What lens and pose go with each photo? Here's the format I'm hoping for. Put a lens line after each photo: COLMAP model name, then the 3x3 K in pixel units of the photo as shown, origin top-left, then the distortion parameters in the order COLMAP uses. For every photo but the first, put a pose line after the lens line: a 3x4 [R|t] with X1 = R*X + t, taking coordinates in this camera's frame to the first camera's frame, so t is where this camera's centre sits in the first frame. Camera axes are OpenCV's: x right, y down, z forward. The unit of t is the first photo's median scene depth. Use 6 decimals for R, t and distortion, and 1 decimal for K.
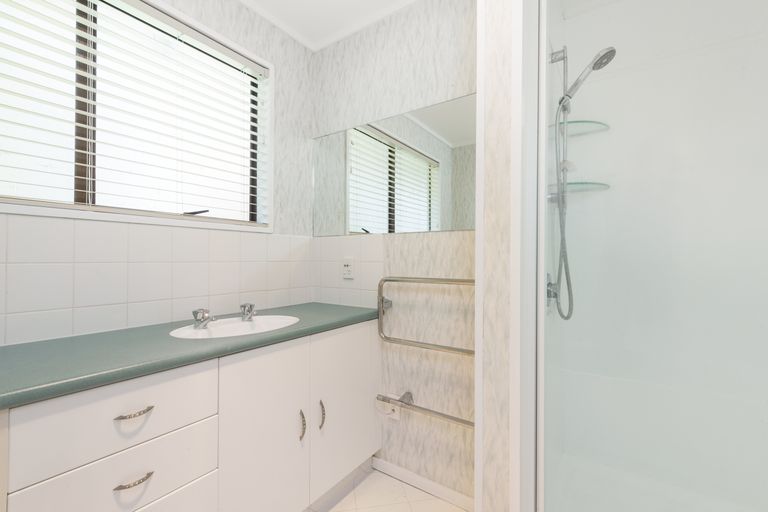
lens RADIAL K [[332.0, 0, 381.7], [0, 332.0, 256.3], [0, 0, 1]] dist [-0.000745, -0.000289]
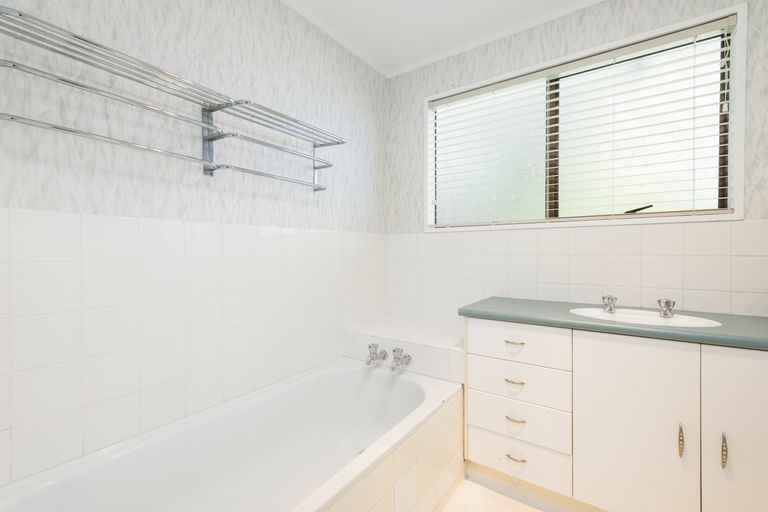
lens RADIAL K [[332.0, 0, 382.0], [0, 332.0, 254.3], [0, 0, 1]] dist [-0.000745, -0.000289]
pose [[0.019279, 0.011156, -0.999752, 0.508599], [0.007813, 0.999906, 0.011309, -0.006921], [0.999784, -0.008029, 0.019190, 0.147550]]
